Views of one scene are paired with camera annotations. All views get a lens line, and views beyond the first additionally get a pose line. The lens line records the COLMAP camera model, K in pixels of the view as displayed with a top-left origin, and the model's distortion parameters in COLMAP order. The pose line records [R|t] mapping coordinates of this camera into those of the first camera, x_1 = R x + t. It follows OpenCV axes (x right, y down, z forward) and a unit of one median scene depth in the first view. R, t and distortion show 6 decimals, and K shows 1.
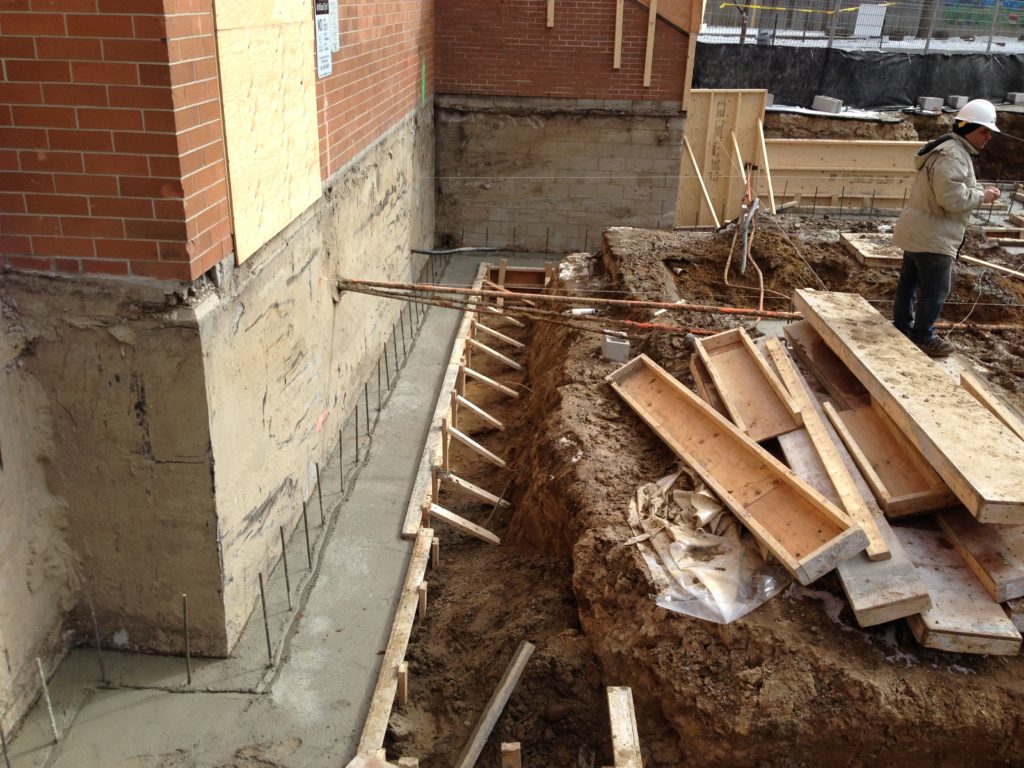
lens RADIAL K [[923.0, 0, 507.8], [0, 923.0, 369.7], [0, 0, 1]] dist [0.136462, -0.237208]
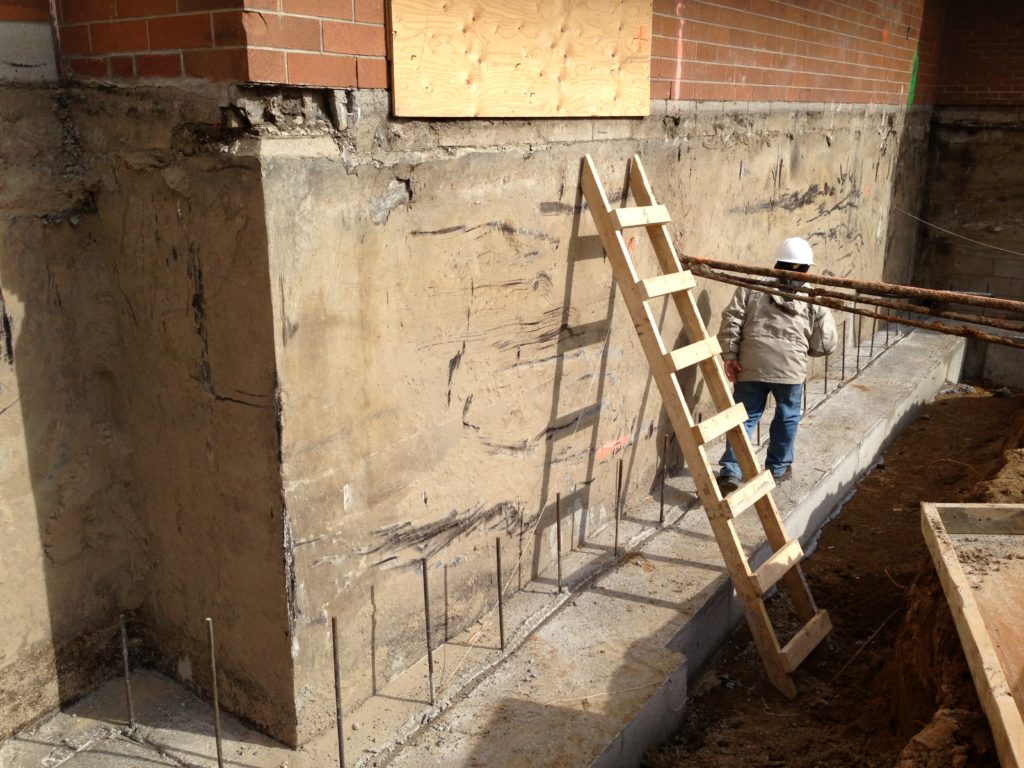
lens RADIAL K [[923.0, 0, 507.8], [0, 923.0, 369.7], [0, 0, 1]] dist [0.136462, -0.237208]
pose [[0.851778, 0.111476, -0.511906, 0.083817], [-0.173773, 0.981901, -0.075320, 0.066937], [0.494244, 0.153111, 0.855733, 0.395818]]
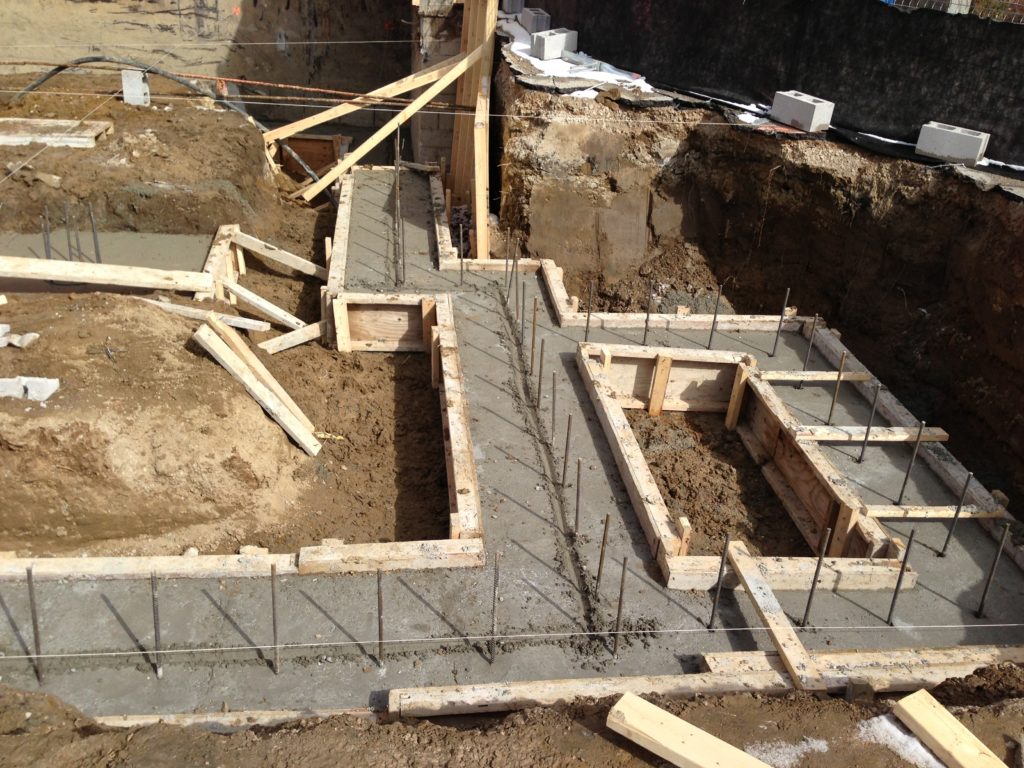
lens RADIAL K [[942.1, 0, 512.0], [0, 942.1, 384.0], [0, 0, 1]] dist [0.146695, -0.266394]
pose [[0.185783, 0.442930, -0.877096, 1.986203], [-0.430620, 0.839051, 0.332505, -0.600548], [0.883205, 0.315921, 0.346616, 1.725415]]
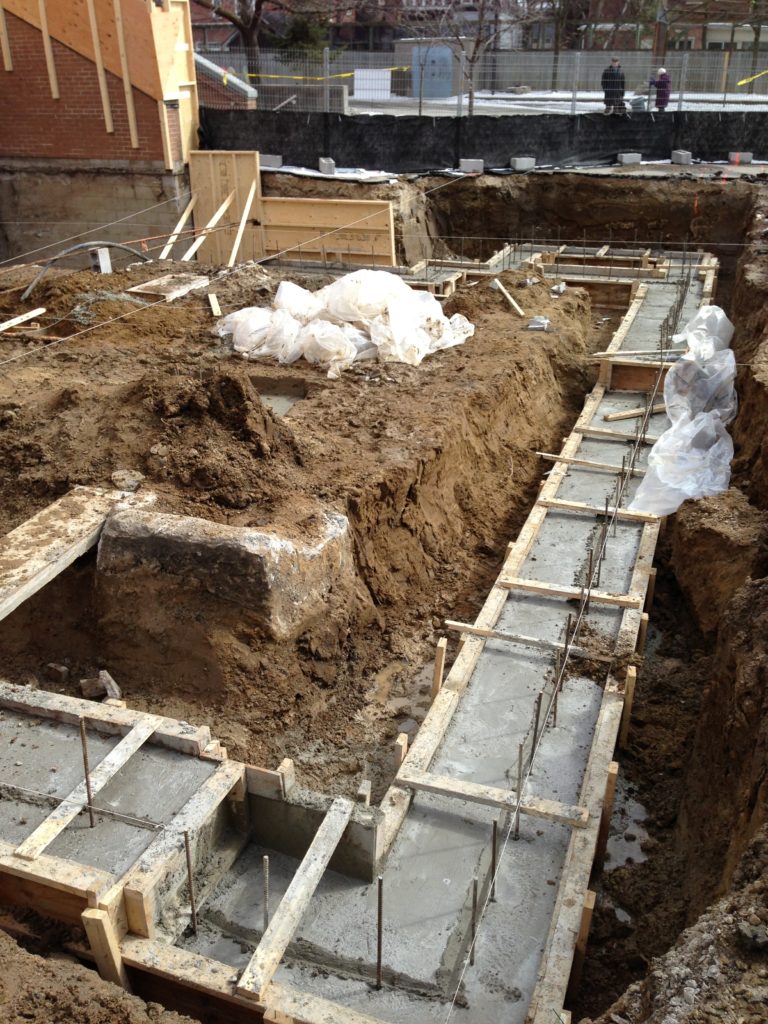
lens RADIAL K [[923.0, 0, 384.0], [0, 923.0, 512.0], [0, 0, 1]] dist [0.136462, -0.237208]
pose [[0.961474, 0.086195, -0.261034, 1.504508], [-0.070117, 0.995058, 0.070308, 0.078244], [0.265804, -0.049296, 0.962766, -0.110336]]
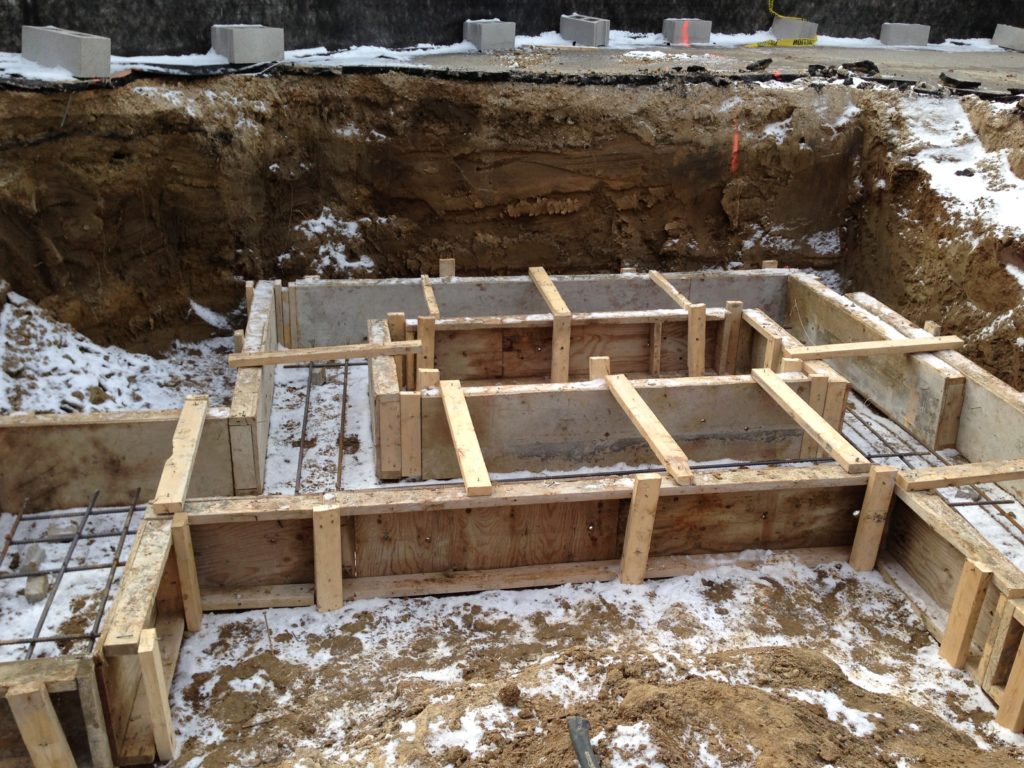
lens RADIAL K [[968.8, 0, 512.0], [0, 968.8, 384.0], [0, 0, 1]] dist [0.090509, -0.164120]
pose [[0.975774, -0.090425, 0.199220, 1.163658], [0.083642, 0.995601, 0.042223, -0.396166], [-0.202161, -0.024537, 0.979045, 1.482163]]
